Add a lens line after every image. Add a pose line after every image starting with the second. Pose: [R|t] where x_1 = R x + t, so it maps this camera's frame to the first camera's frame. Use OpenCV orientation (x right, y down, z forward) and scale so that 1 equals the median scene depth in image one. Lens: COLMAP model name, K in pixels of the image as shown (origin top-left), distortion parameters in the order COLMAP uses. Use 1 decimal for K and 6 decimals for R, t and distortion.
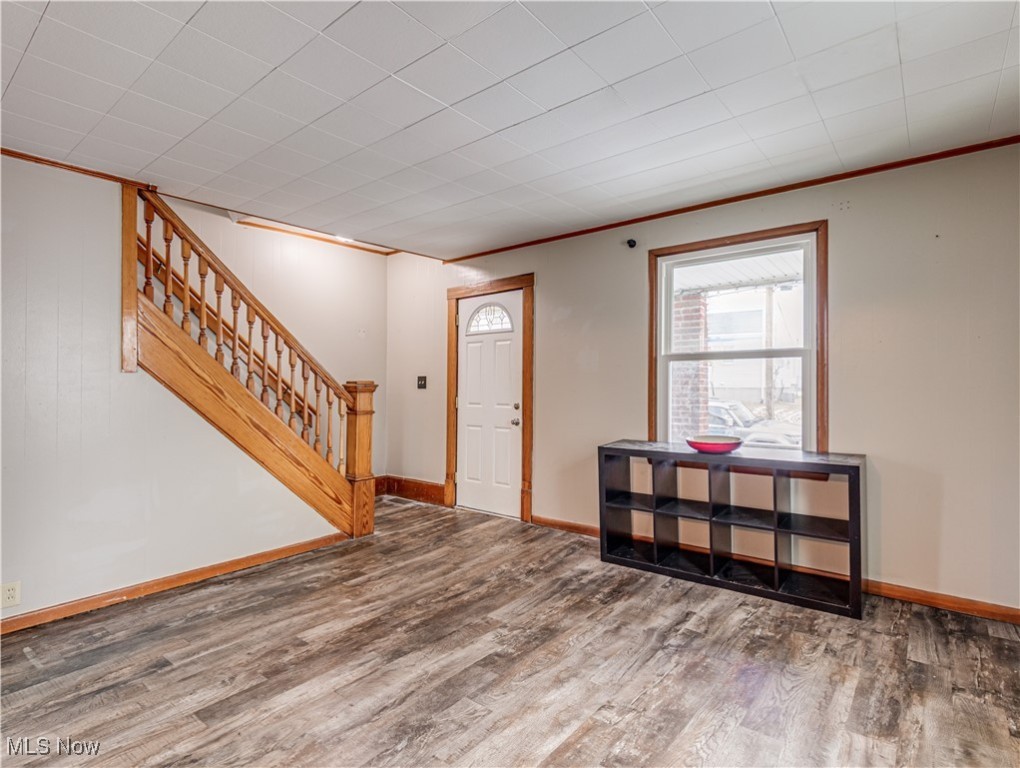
lens RADIAL K [[526.3, 0, 504.1], [0, 526.3, 386.6], [0, 0, 1]] dist [0.004238, 0.000947]
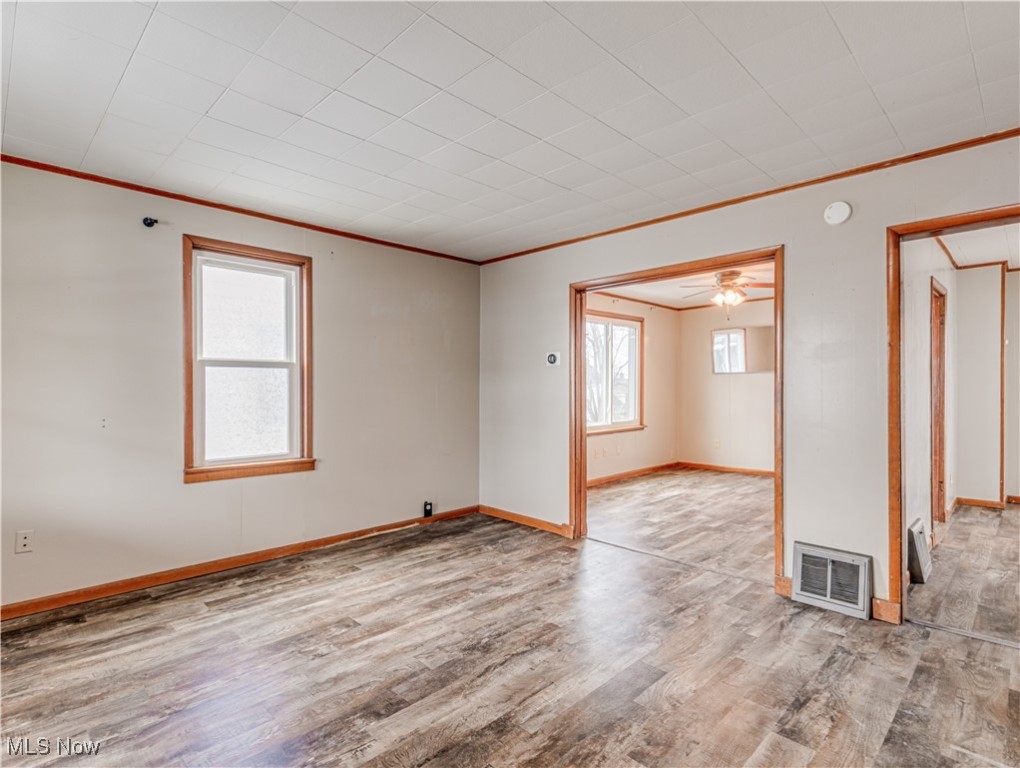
lens RADIAL K [[526.3, 0, 512.2], [0, 526.3, 385.3], [0, 0, 1]] dist [0.004238, 0.000947]
pose [[-0.996300, 0.008207, 0.085556, -0.326600], [0.008266, 0.999966, 0.000337, -0.008242], [-0.085551, 0.001043, -0.996333, 1.996233]]
